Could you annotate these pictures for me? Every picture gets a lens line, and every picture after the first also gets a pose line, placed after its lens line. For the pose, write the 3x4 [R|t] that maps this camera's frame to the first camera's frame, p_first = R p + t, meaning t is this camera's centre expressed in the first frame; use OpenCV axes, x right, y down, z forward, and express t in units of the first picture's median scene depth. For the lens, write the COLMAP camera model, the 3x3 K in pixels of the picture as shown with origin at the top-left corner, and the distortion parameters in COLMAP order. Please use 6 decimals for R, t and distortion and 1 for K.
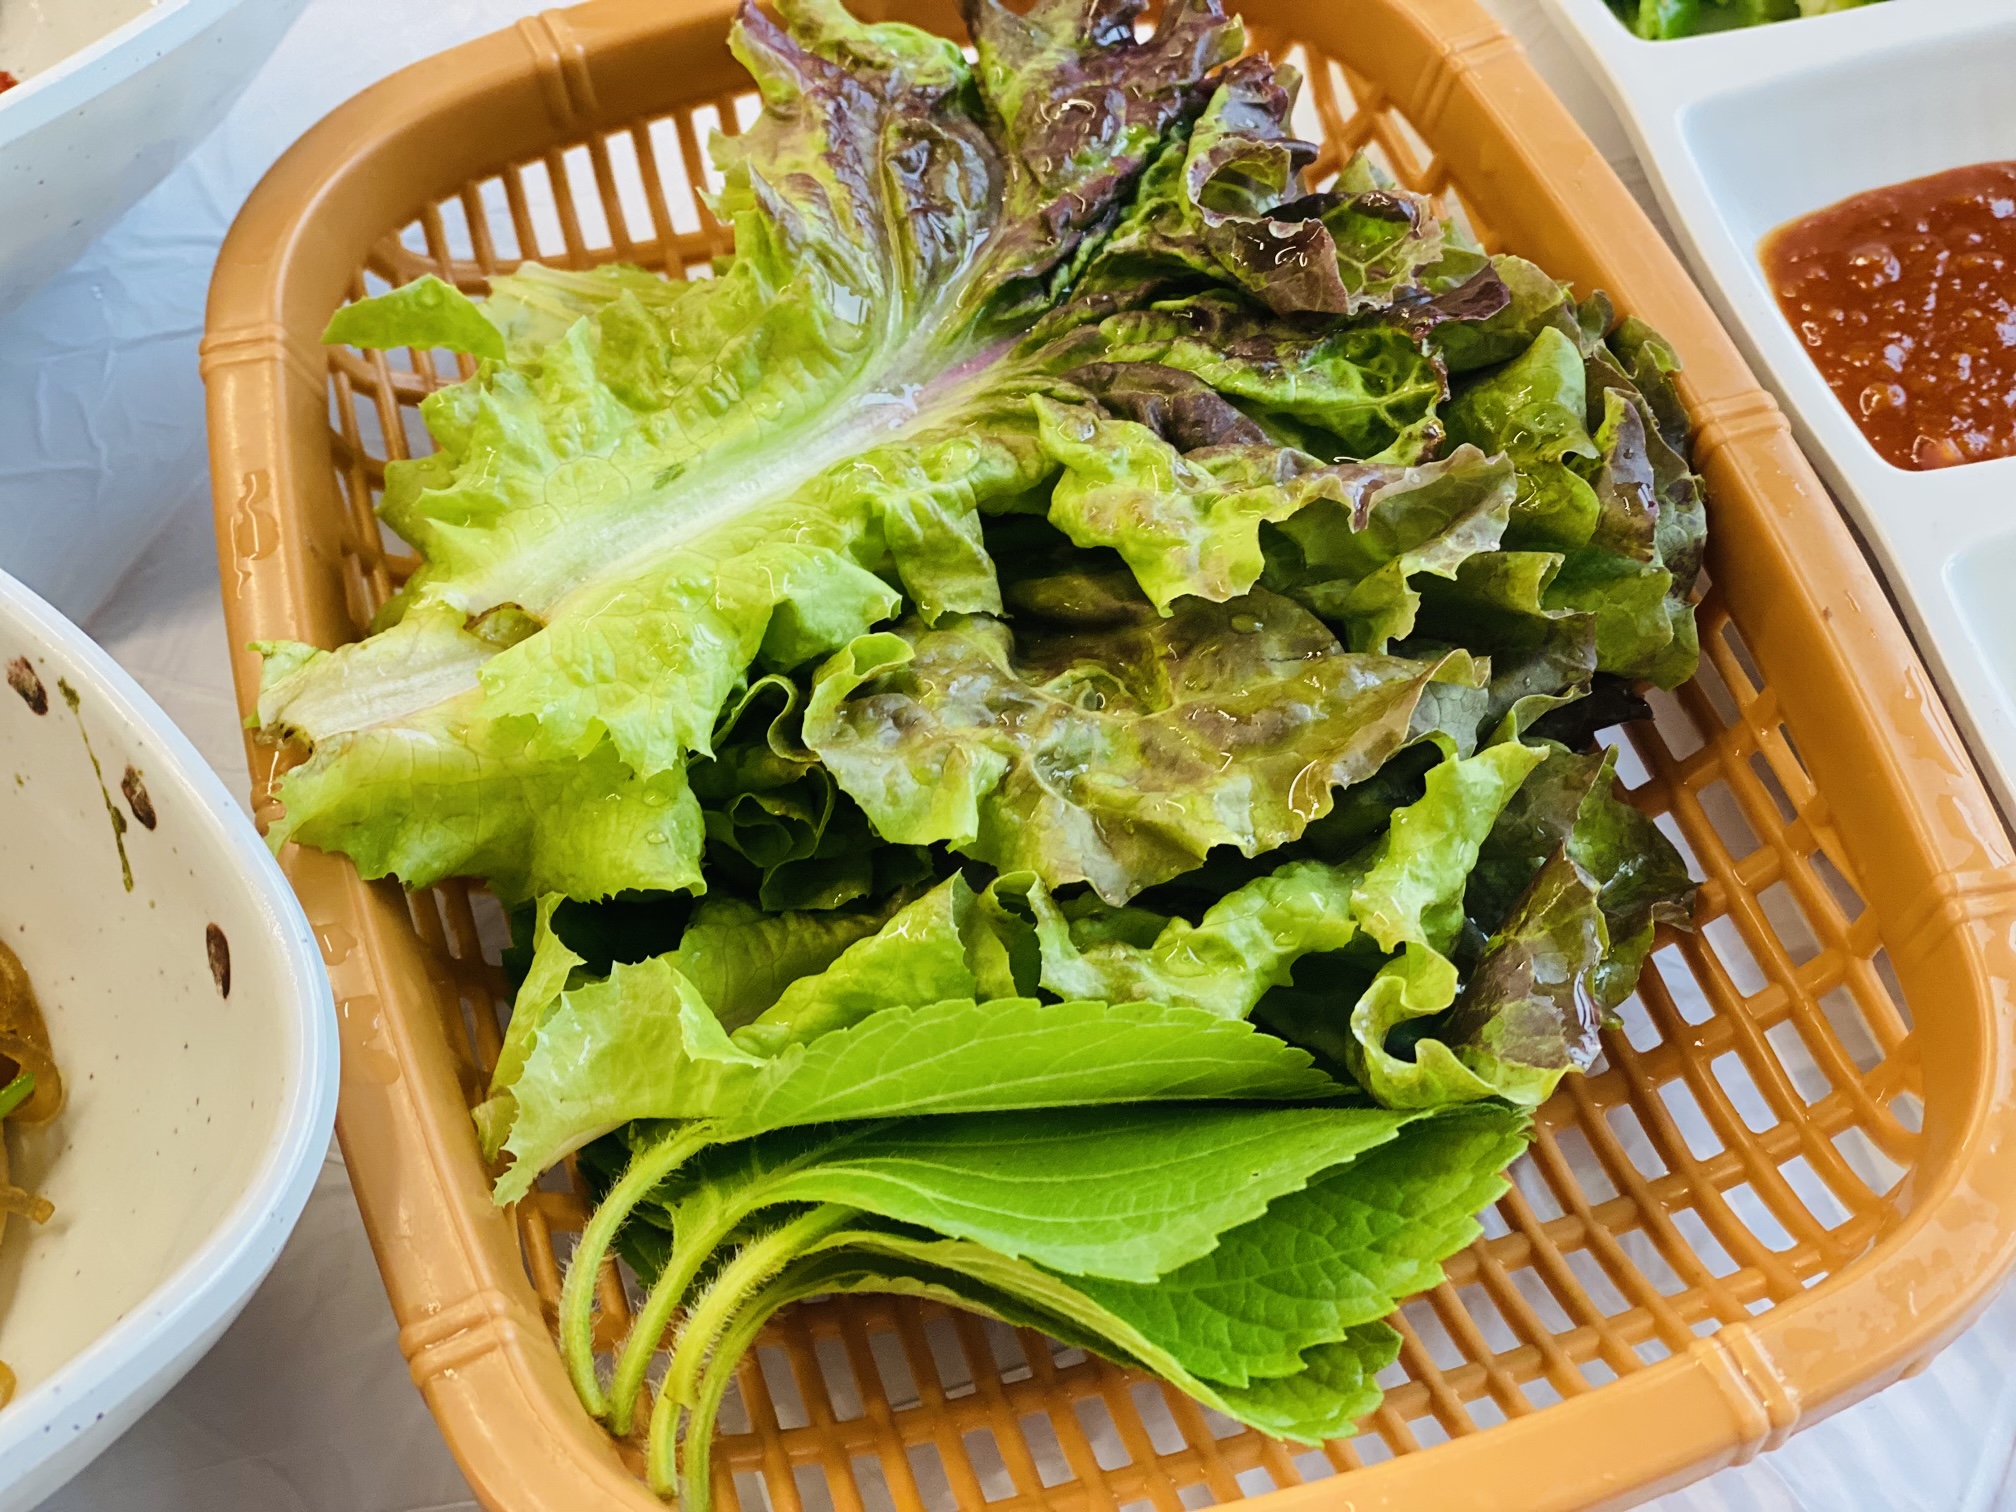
lens RADIAL K [[3058.7, 0, 1006.5], [0, 3058.7, 754.9], [0, 0, 1]] dist [0.036959, 0.000000]
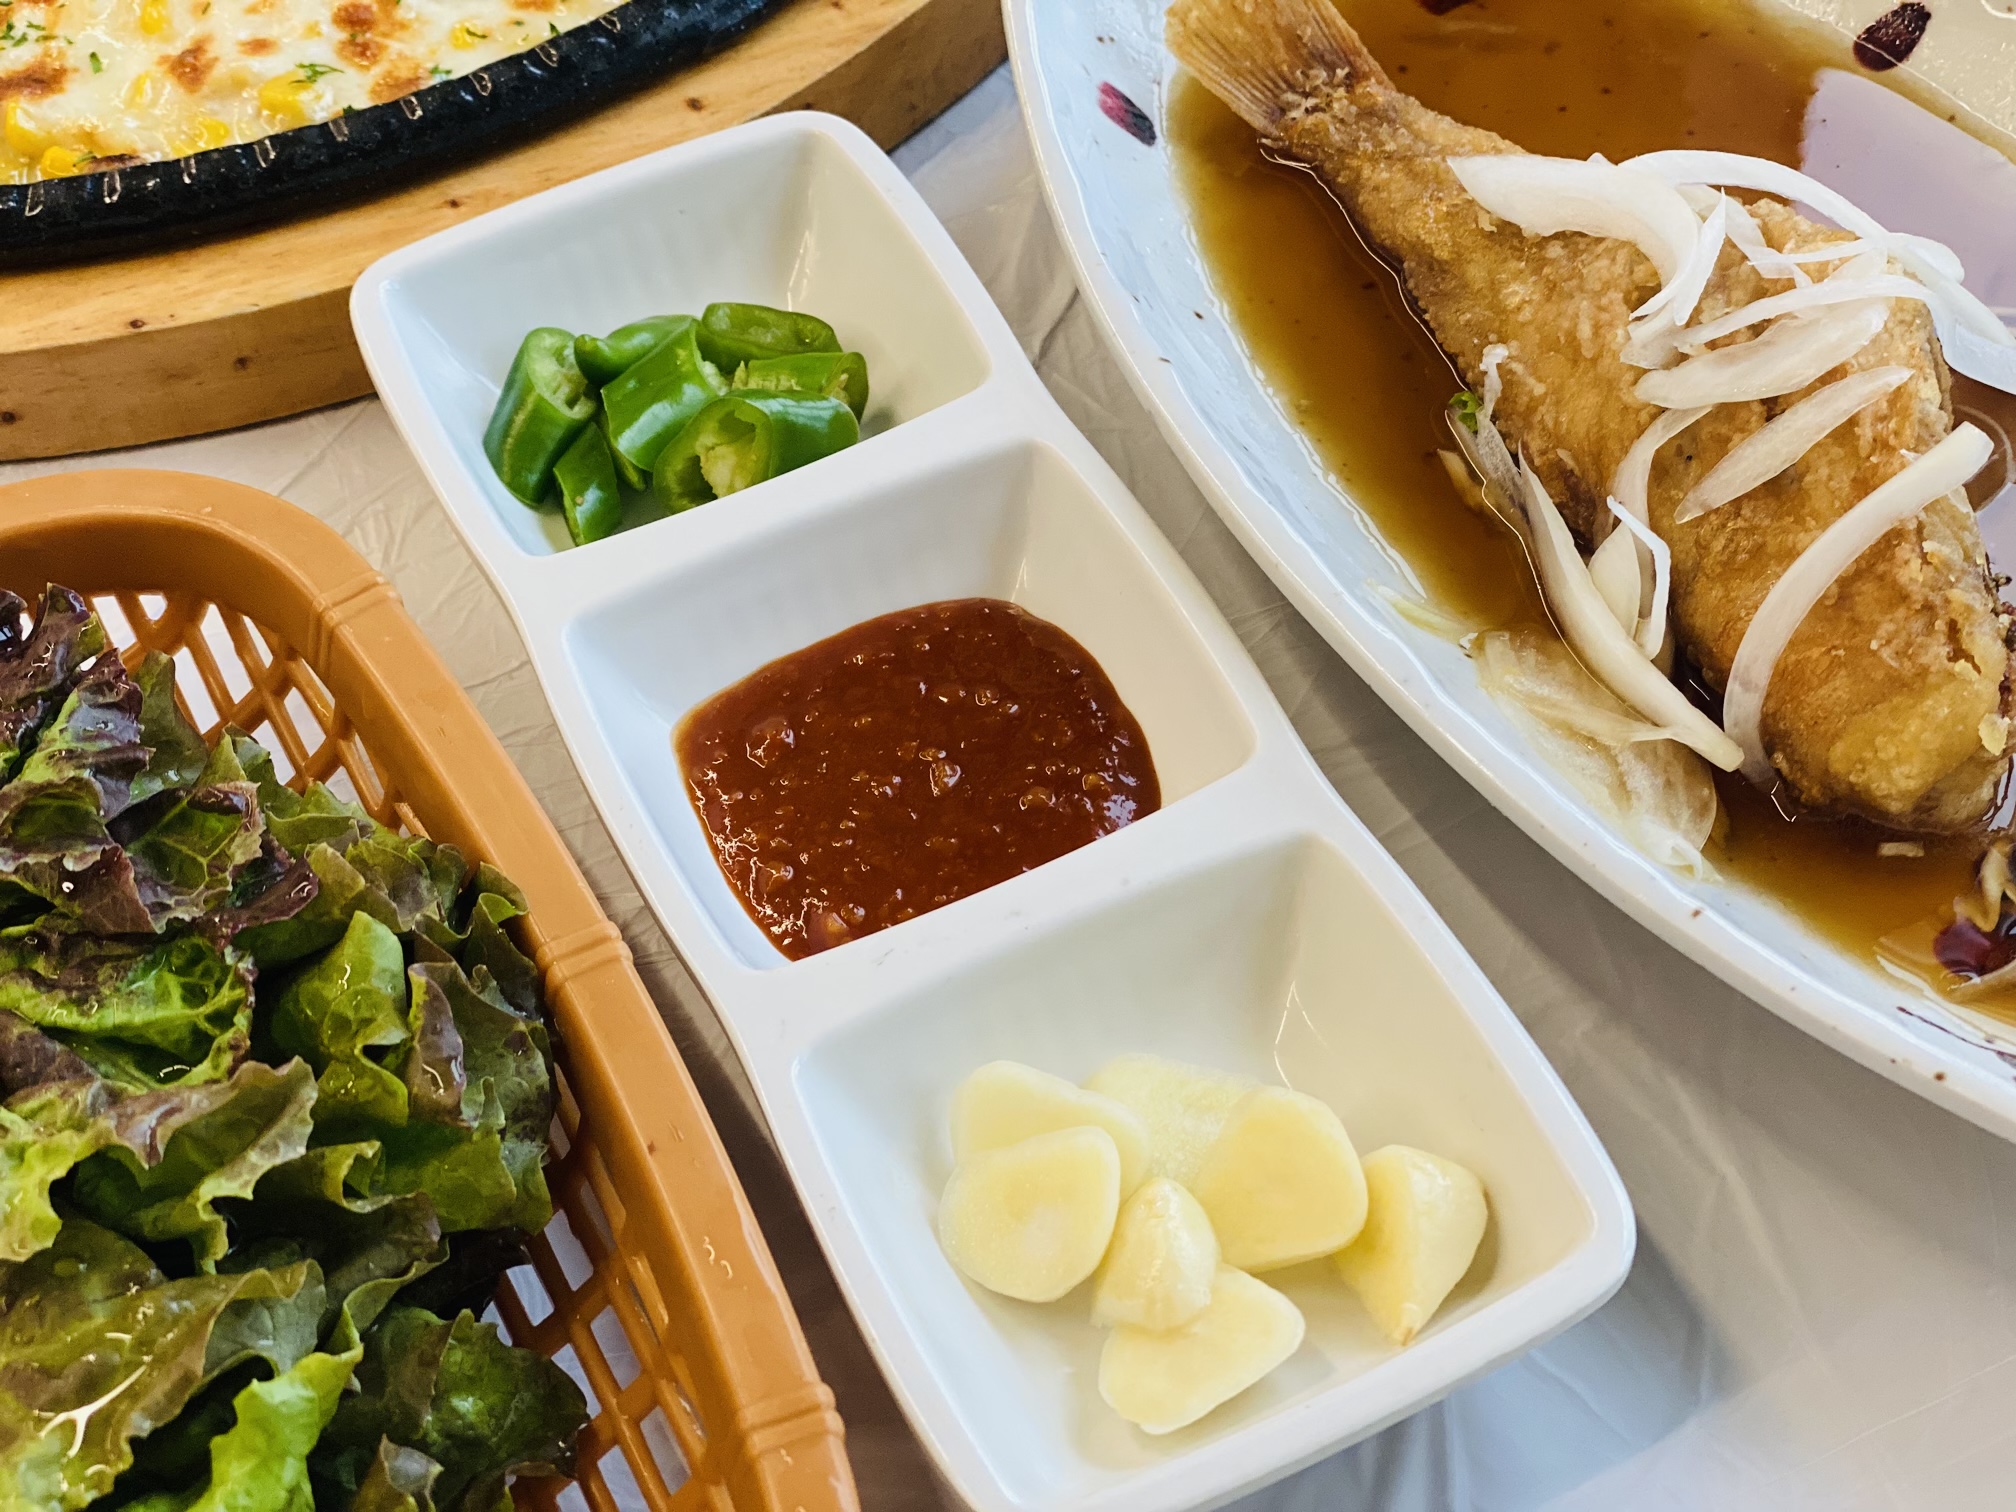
lens RADIAL K [[3058.7, 0, 1005.9], [0, 3058.7, 743.9], [0, 0, 1]] dist [0.036959, 0.000000]
pose [[0.981951, -0.157289, 0.105039, 0.295736], [0.163434, 0.985148, -0.052661, -0.106348], [-0.095196, 0.068878, 0.993073, -0.054457]]
